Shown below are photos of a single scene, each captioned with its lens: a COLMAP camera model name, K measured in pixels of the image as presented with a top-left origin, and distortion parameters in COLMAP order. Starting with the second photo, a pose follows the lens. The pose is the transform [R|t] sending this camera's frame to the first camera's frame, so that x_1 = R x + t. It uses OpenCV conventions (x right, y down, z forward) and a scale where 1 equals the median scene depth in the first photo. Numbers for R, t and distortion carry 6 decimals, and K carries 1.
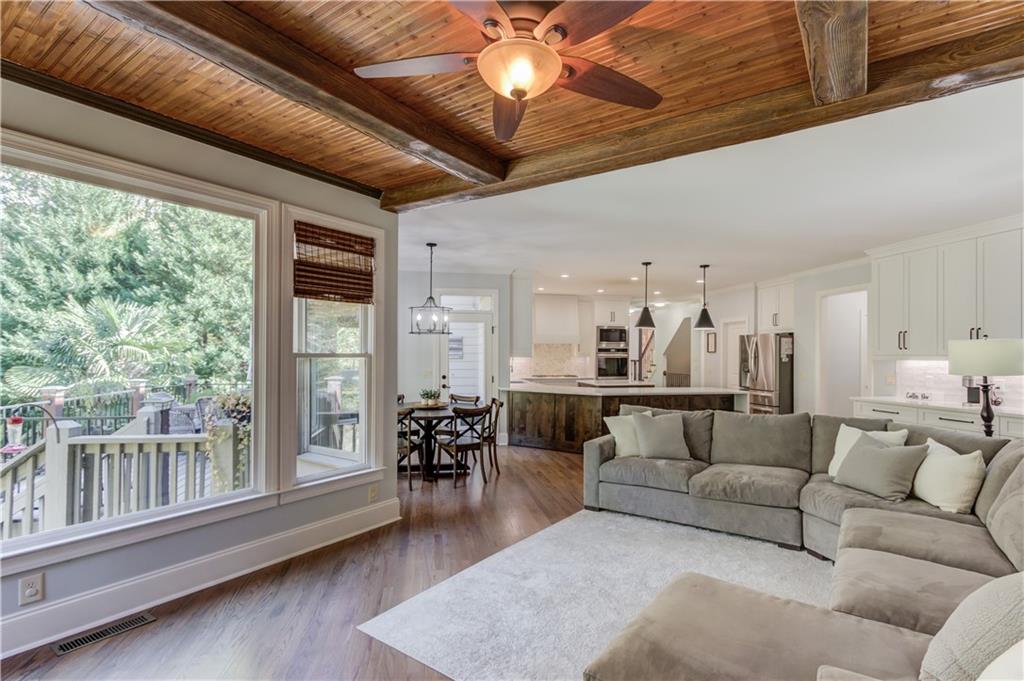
lens RADIAL K [[498.1, 0, 511.4], [0, 498.1, 355.8], [0, 0, 1]] dist [-0.000347, 0.000026]
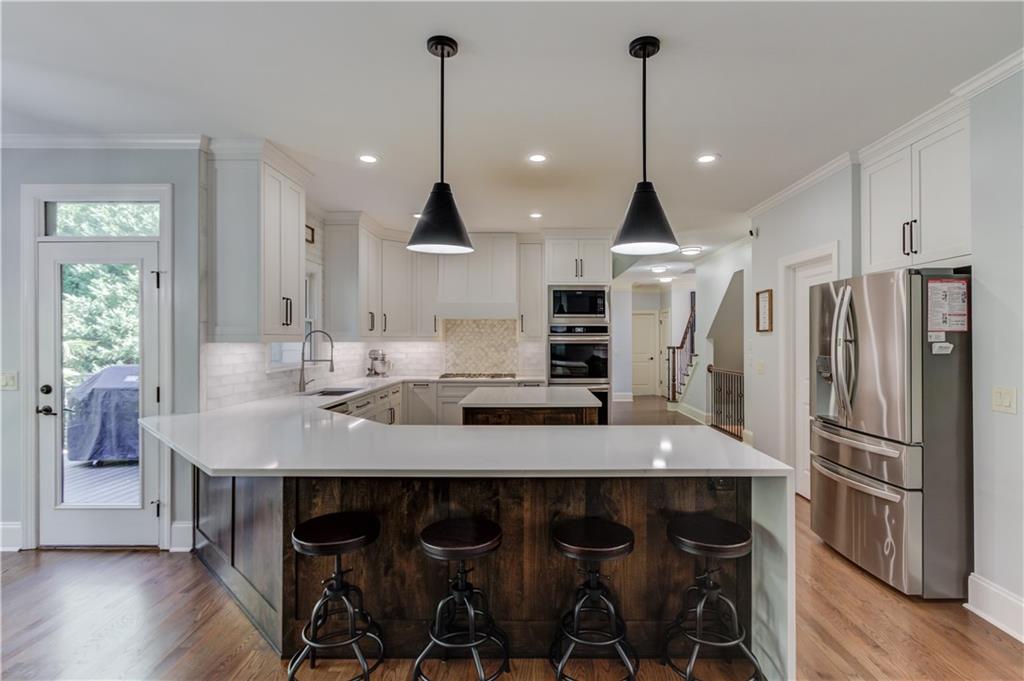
lens RADIAL K [[542.0, 0, 486.9], [0, 542.0, 337.9], [0, 0, 1]] dist [-0.002485, -0.000765]
pose [[0.981631, -0.005107, -0.190722, 0.248836], [0.003893, 0.999970, -0.006742, 0.001690], [0.190750, 0.005876, 0.981621, 0.457425]]
